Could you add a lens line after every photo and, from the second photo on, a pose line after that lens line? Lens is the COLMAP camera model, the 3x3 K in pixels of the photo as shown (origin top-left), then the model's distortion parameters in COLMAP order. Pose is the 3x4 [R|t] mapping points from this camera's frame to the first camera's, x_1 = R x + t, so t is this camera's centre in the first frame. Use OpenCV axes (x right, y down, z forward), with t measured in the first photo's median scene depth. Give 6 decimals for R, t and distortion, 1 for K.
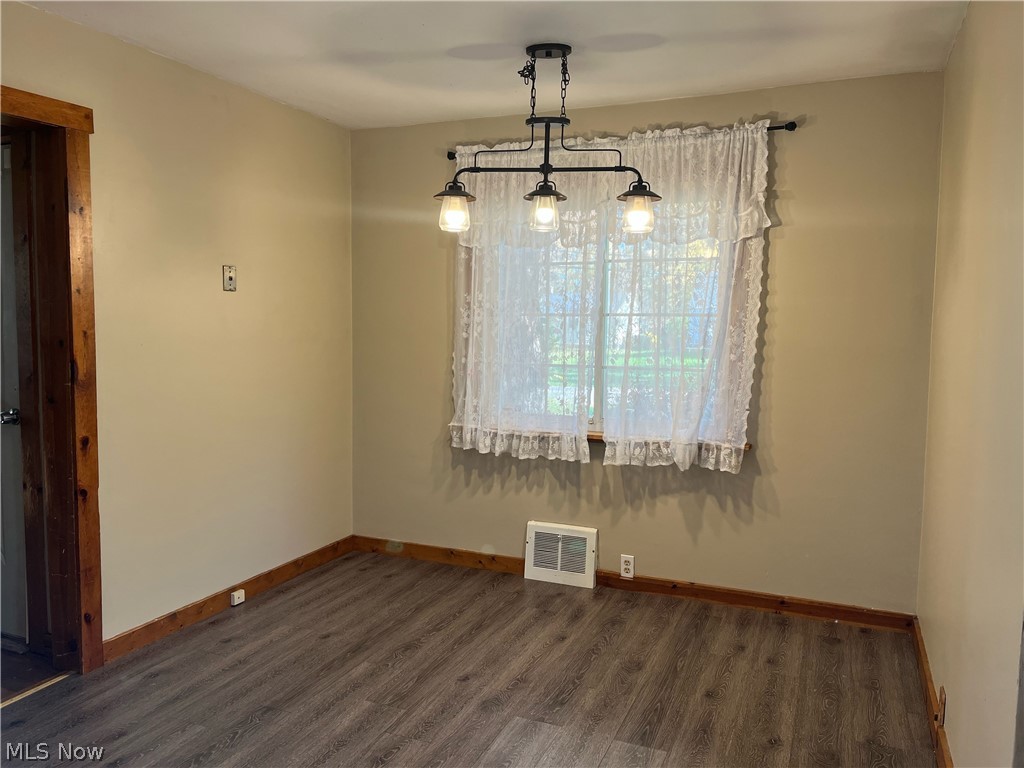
lens RADIAL K [[774.2, 0, 512.0], [0, 774.2, 384.0], [0, 0, 1]] dist [-0.002291, -0.007221]
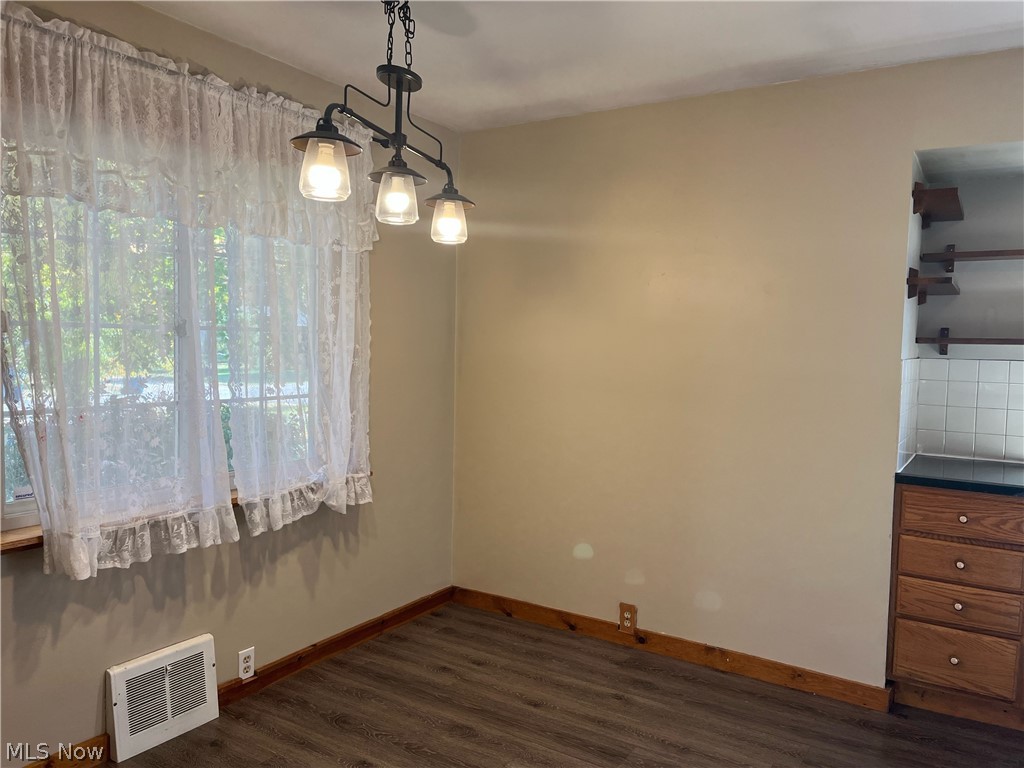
lens RADIAL K [[769.9, 0, 513.1], [0, 769.9, 391.1], [0, 0, 1]] dist [0.023242, -0.006280]
pose [[0.154068, -0.074263, 0.985266, -0.574140], [0.061178, 0.995975, 0.065504, -0.067148], [-0.986164, 0.050184, 0.157991, 0.657421]]
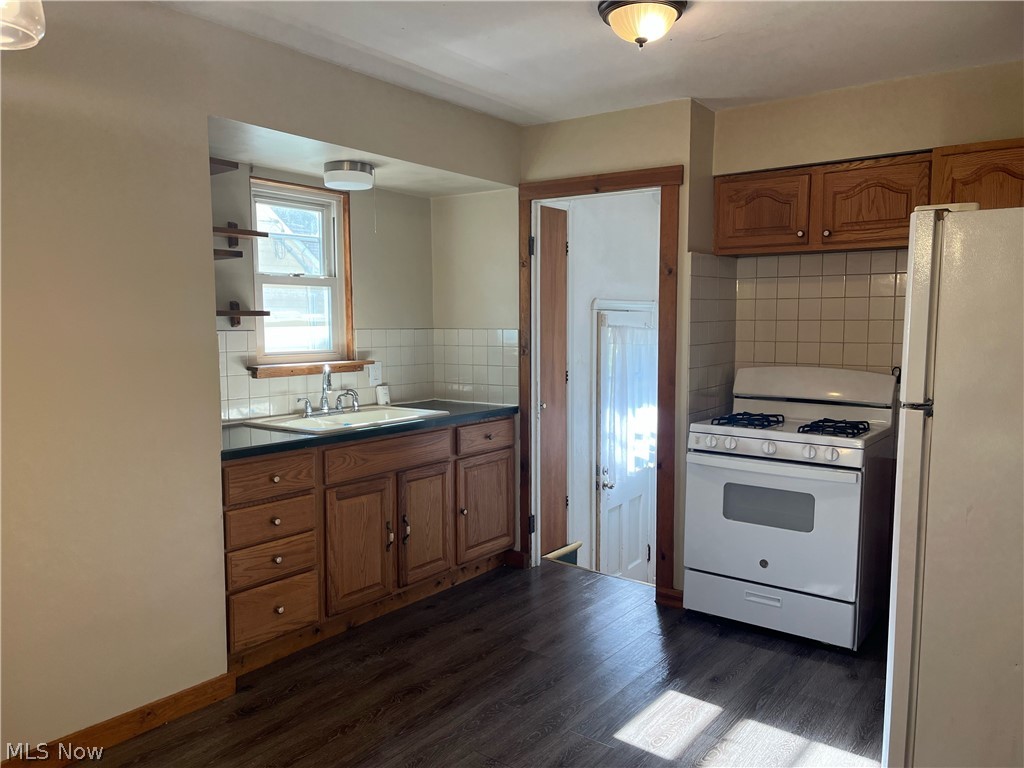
lens RADIAL K [[769.9, 0, 513.1], [0, 769.9, 391.1], [0, 0, 1]] dist [0.023242, -0.006280]
pose [[-0.969961, -0.030516, 0.241340, -0.179435], [0.011477, 0.985255, 0.170705, -0.094779], [-0.242991, 0.168347, -0.955309, 1.074831]]
